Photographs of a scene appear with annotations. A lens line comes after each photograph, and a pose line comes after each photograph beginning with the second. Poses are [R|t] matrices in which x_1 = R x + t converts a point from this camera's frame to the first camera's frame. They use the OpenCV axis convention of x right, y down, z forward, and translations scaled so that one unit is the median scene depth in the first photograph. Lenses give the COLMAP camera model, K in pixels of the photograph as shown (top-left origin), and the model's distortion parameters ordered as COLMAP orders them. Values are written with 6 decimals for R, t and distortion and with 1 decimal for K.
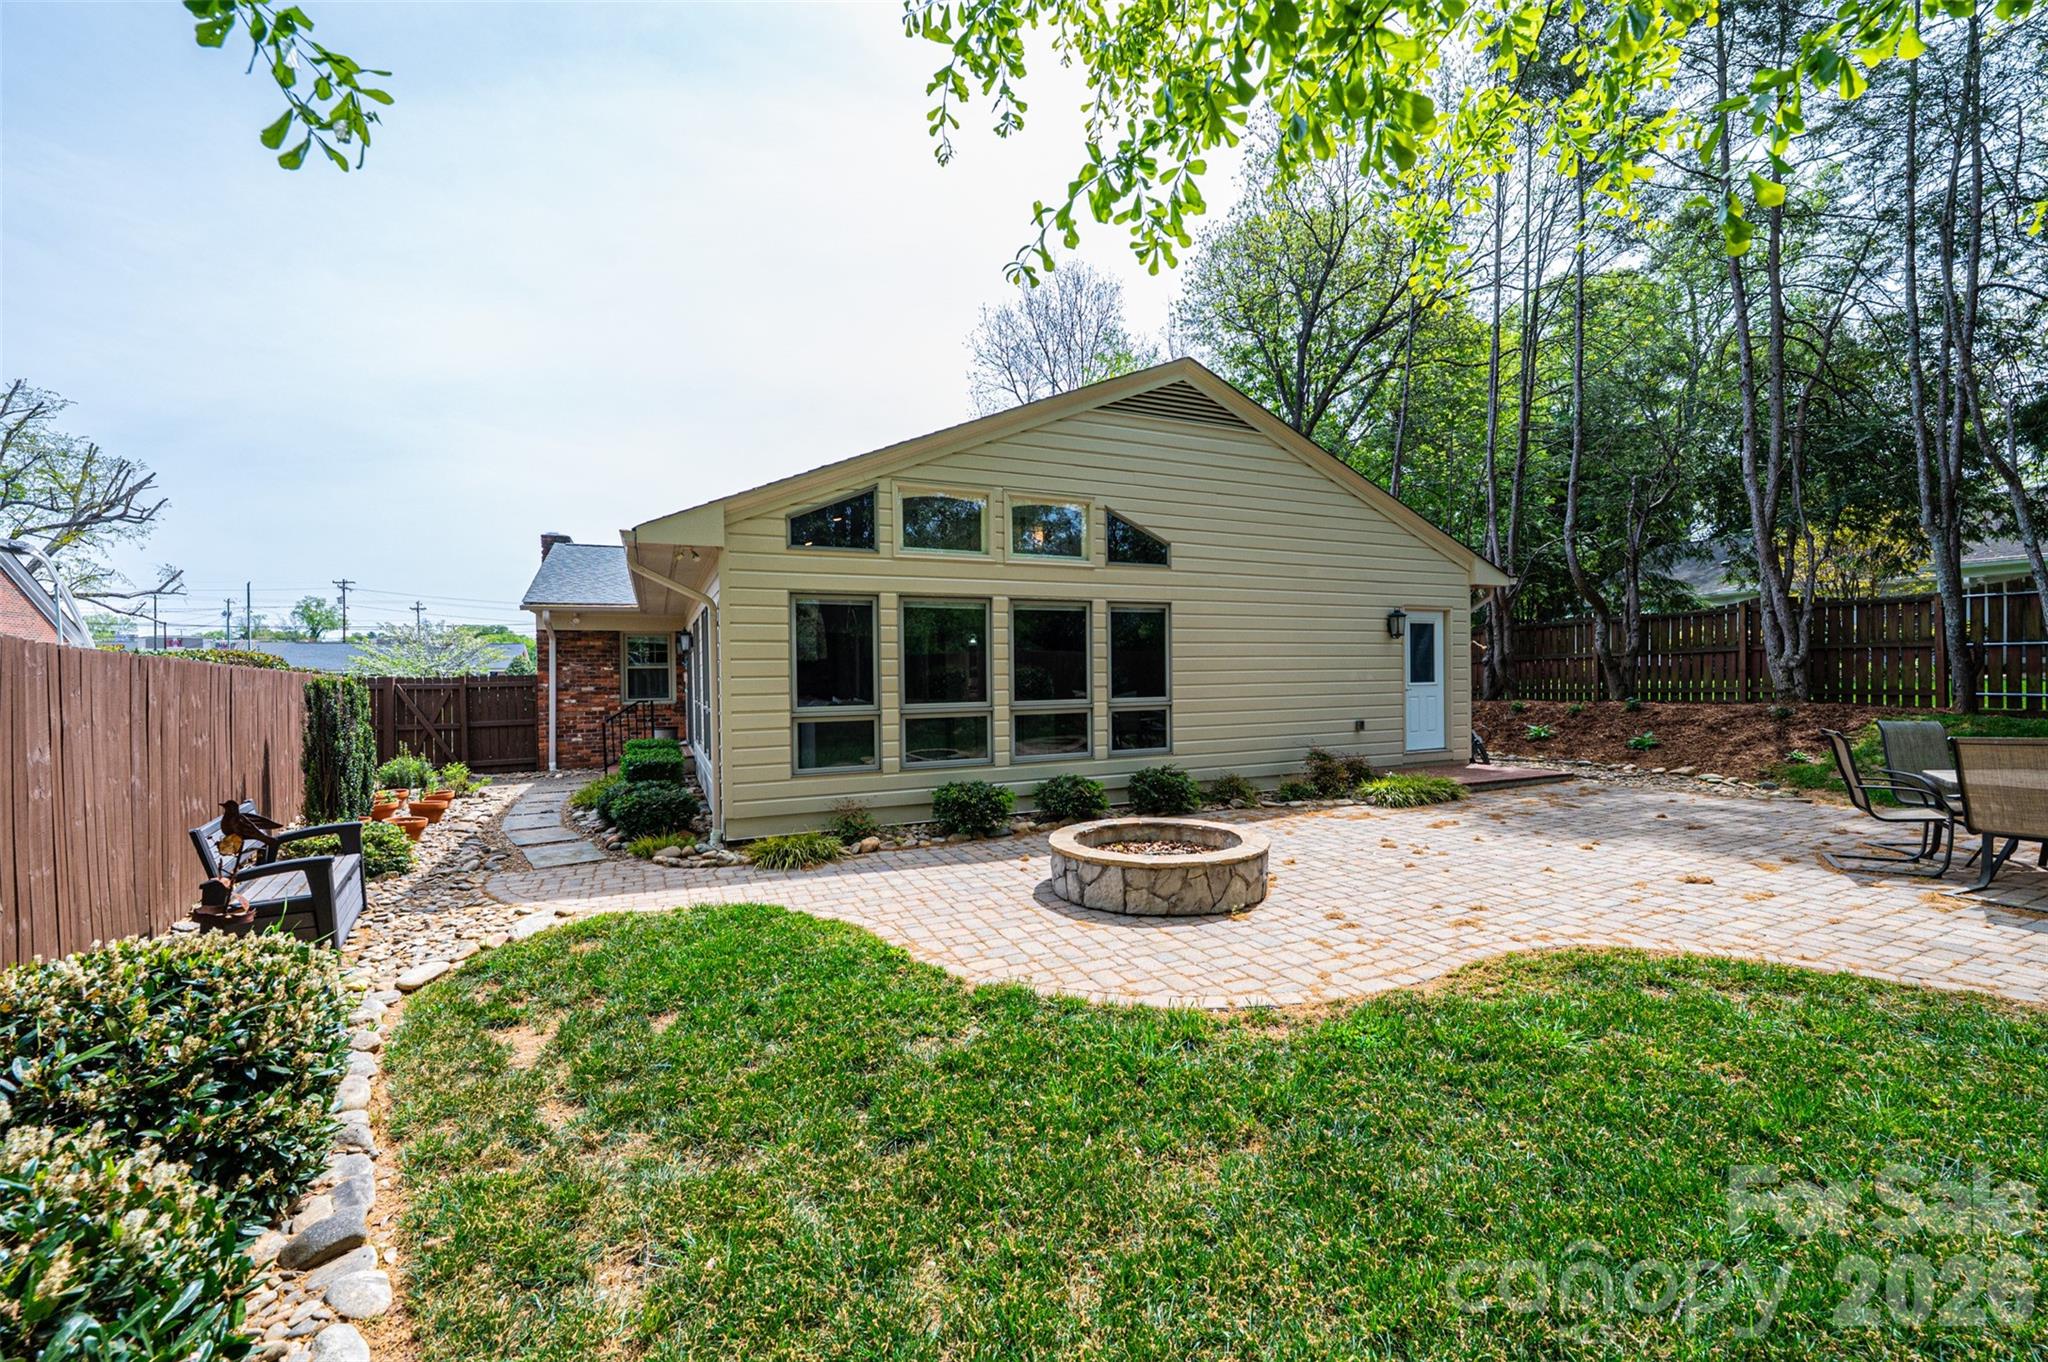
lens RADIAL K [[805.4, 0, 1024.0], [0, 805.4, 676.9], [0, 0, 1]] dist [-0.014086, 0.000706]
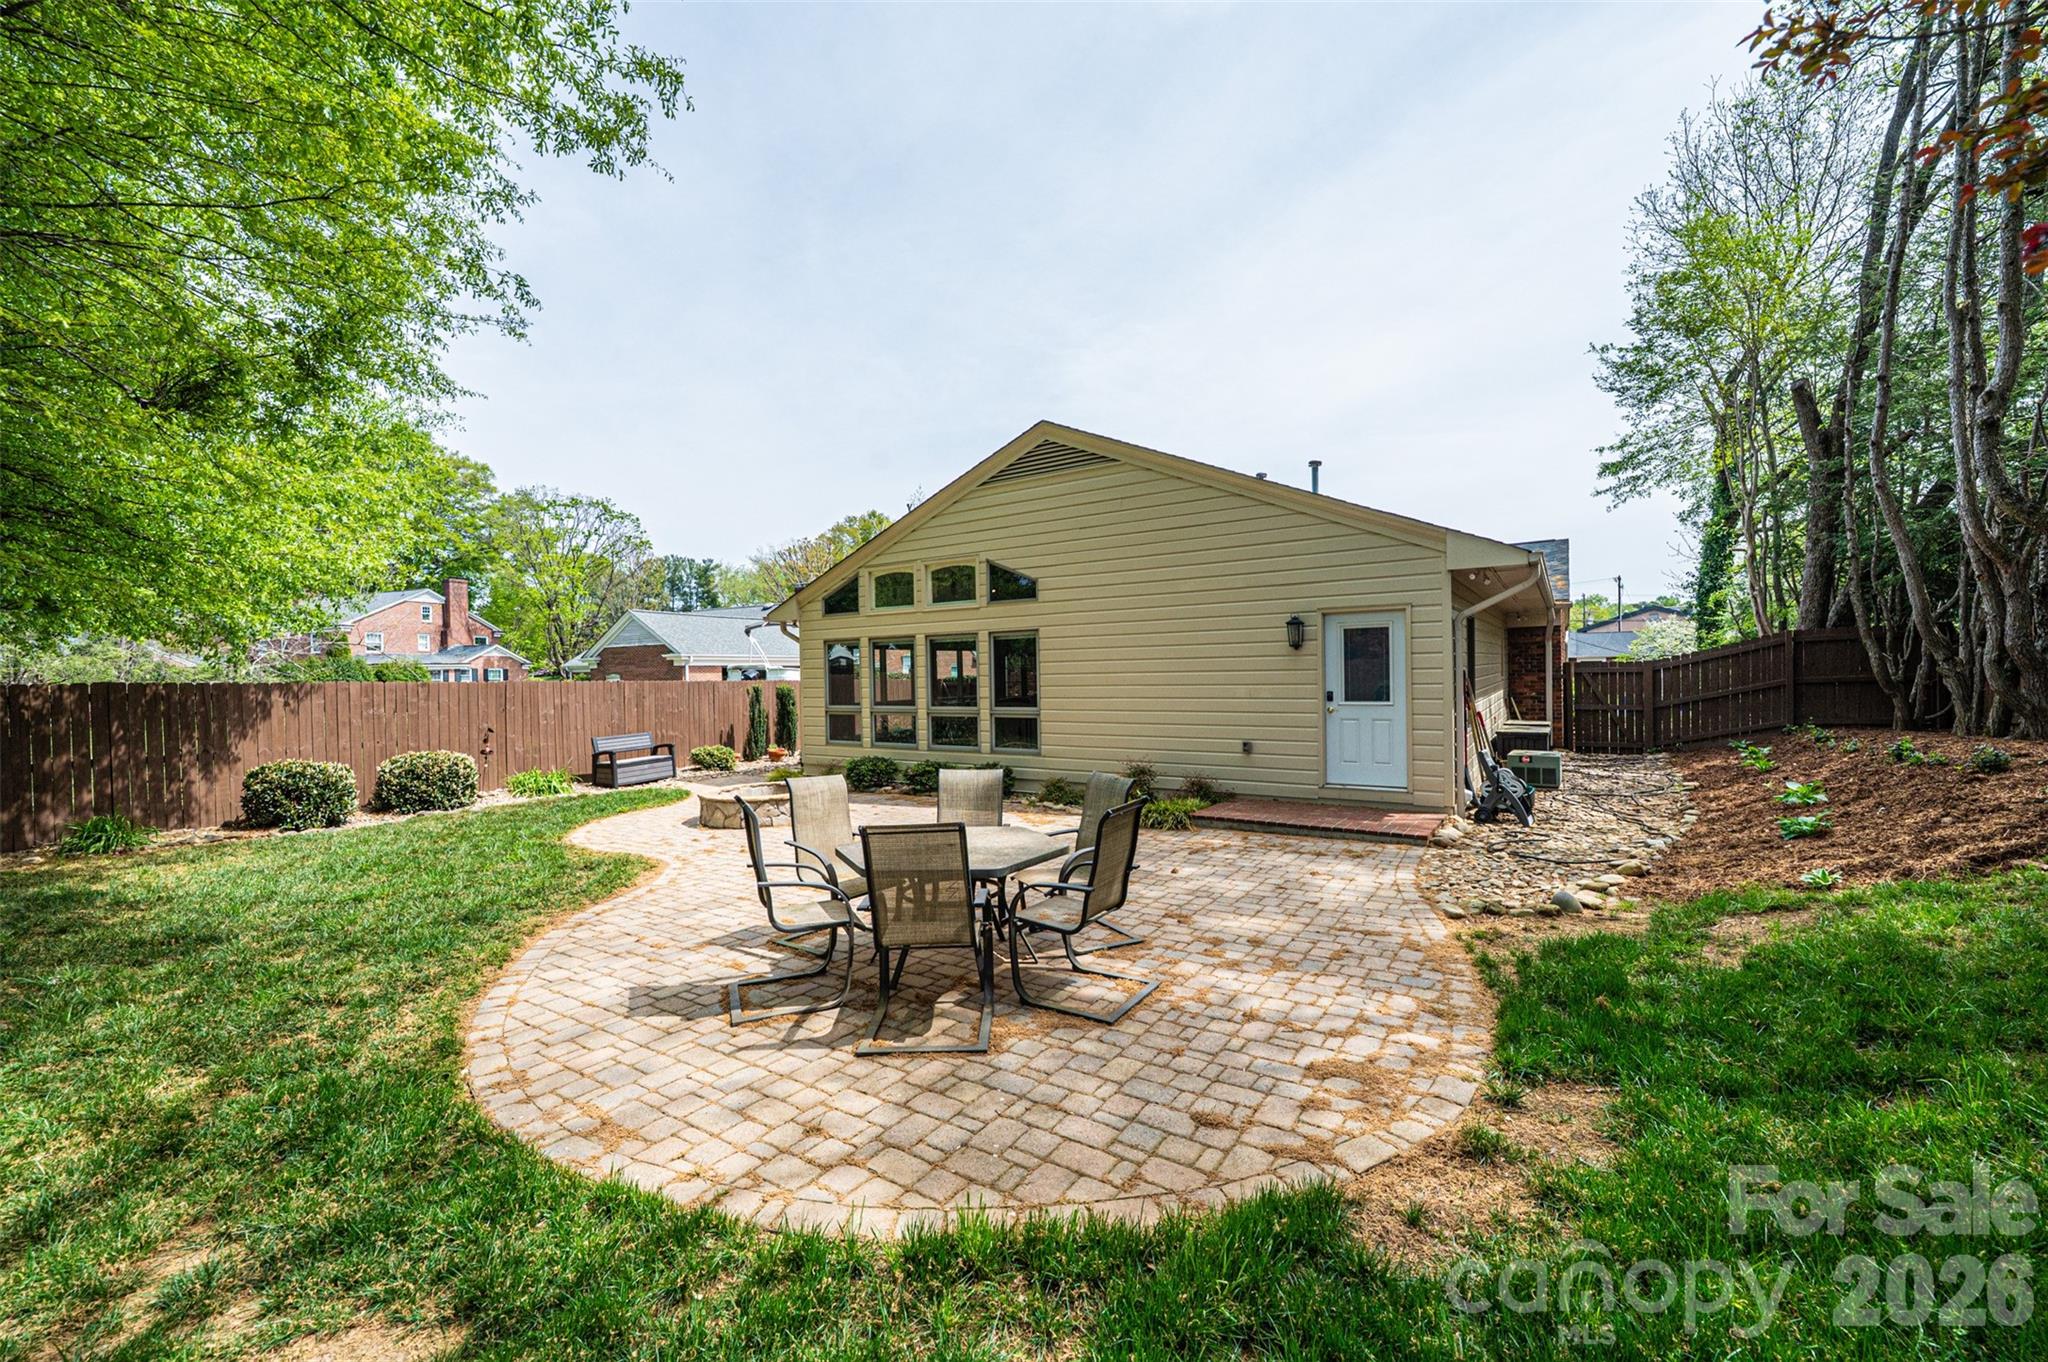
lens RADIAL K [[805.4, 0, 1024.1], [0, 805.4, 687.2], [0, 0, 1]] dist [-0.014086, 0.000706]
pose [[0.535809, 0.009375, -0.844287, 1.188408], [-0.001578, 0.999948, 0.010102, -0.017891], [0.844338, -0.004081, 0.535795, 0.340982]]
